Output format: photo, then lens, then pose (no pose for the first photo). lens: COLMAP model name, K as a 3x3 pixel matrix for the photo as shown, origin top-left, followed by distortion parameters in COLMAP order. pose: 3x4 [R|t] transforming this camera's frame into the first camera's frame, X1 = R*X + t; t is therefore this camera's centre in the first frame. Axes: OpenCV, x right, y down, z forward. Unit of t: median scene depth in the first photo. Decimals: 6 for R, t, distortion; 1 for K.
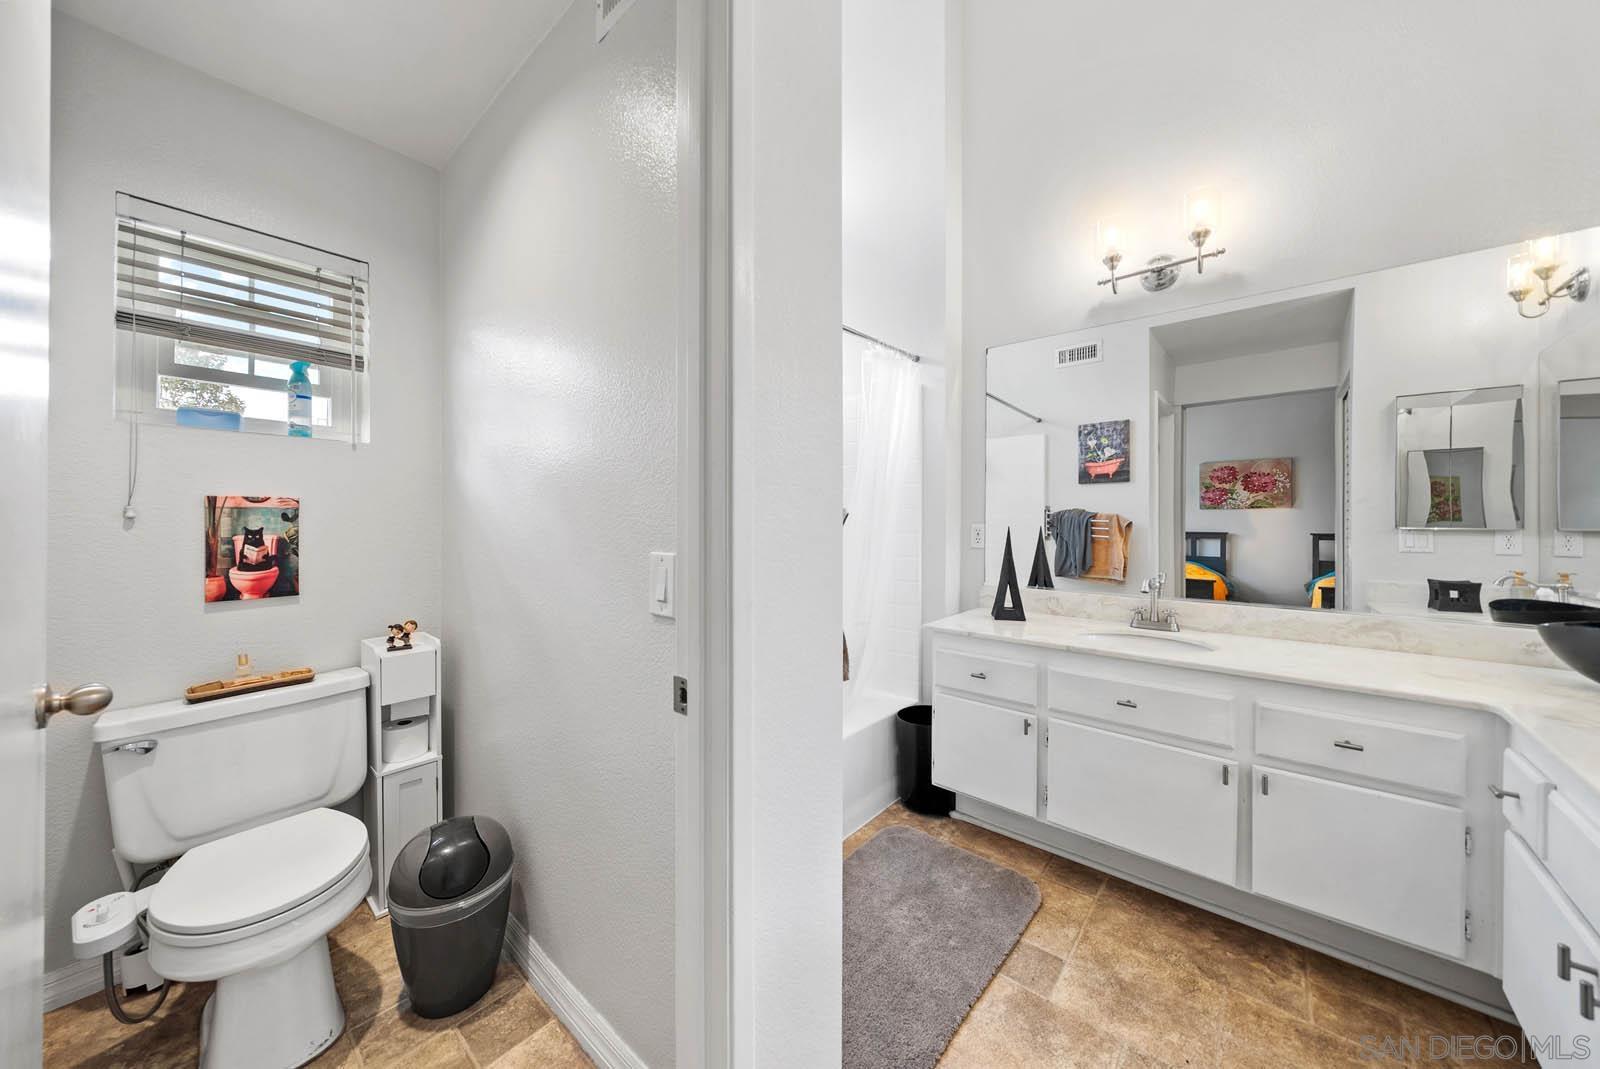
lens RADIAL K [[558.8, 0, 796.2], [0, 558.8, 523.1], [0, 0, 1]] dist [-0.007072, -0.000073]
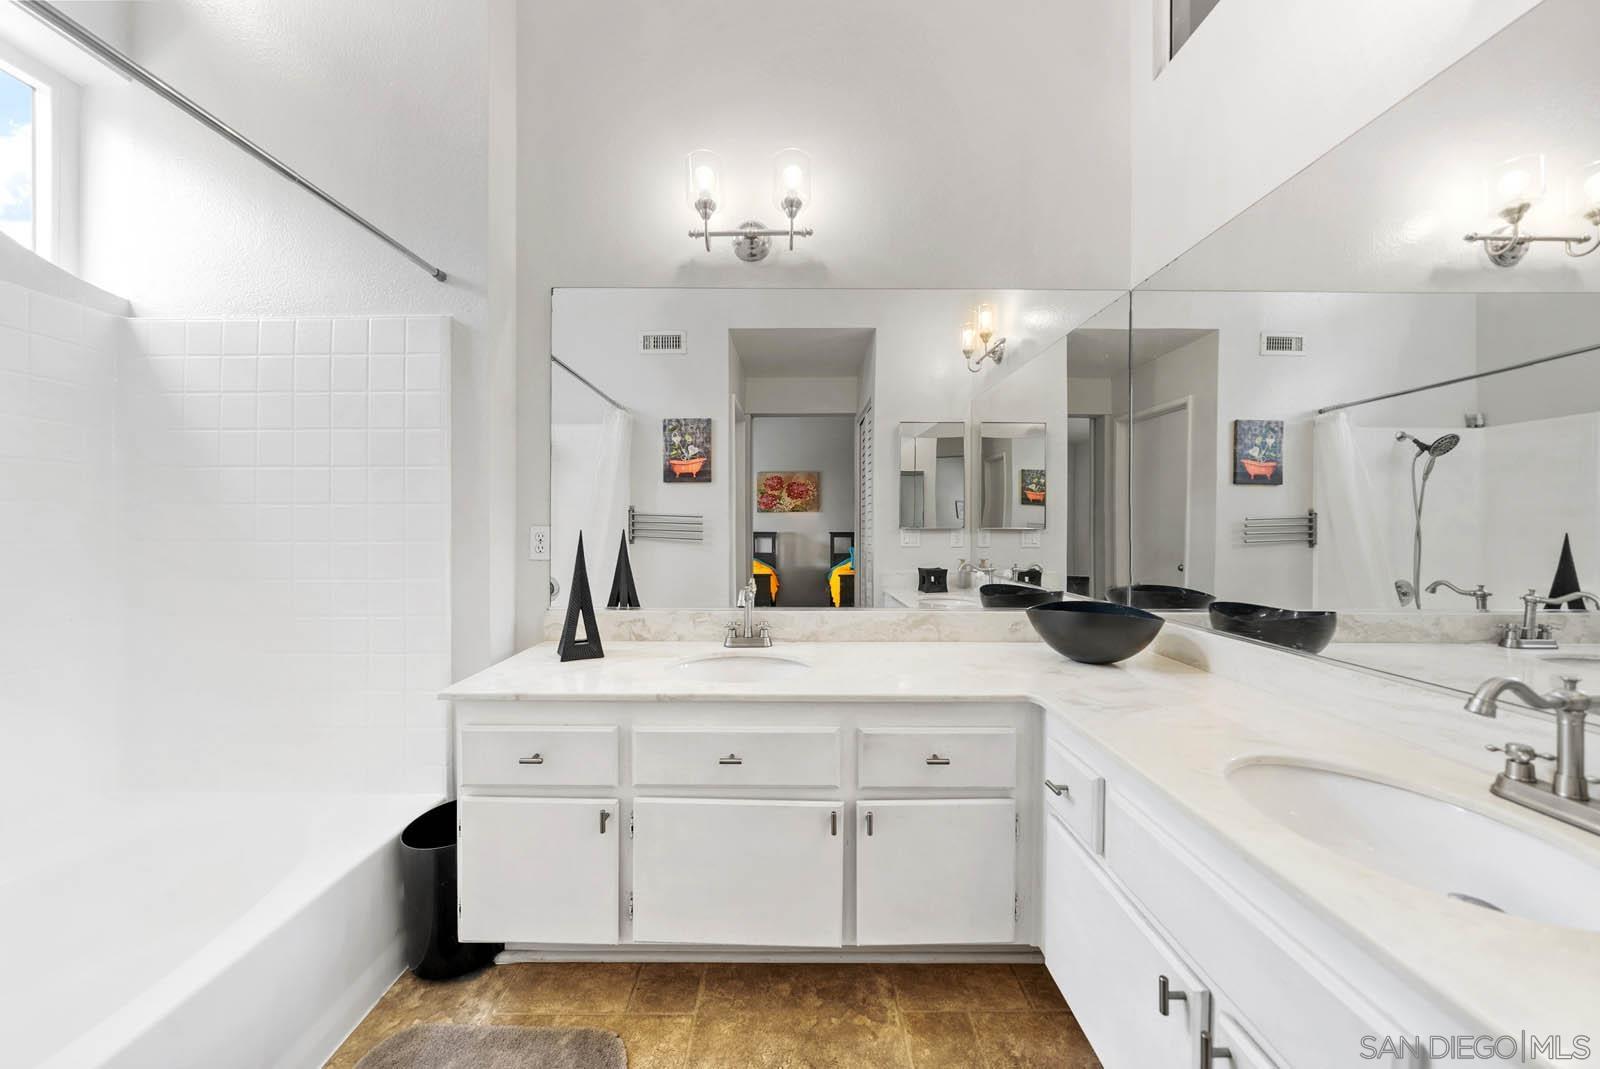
lens RADIAL K [[558.8, 0, 796.2], [0, 558.8, 523.1], [0, 0, 1]] dist [-0.007072, -0.000073]
pose [[0.758942, -0.002046, 0.651155, 0.120874], [0.004010, 0.999991, -0.001531, -0.000992], [-0.651146, 0.003773, 0.758943, 0.265189]]
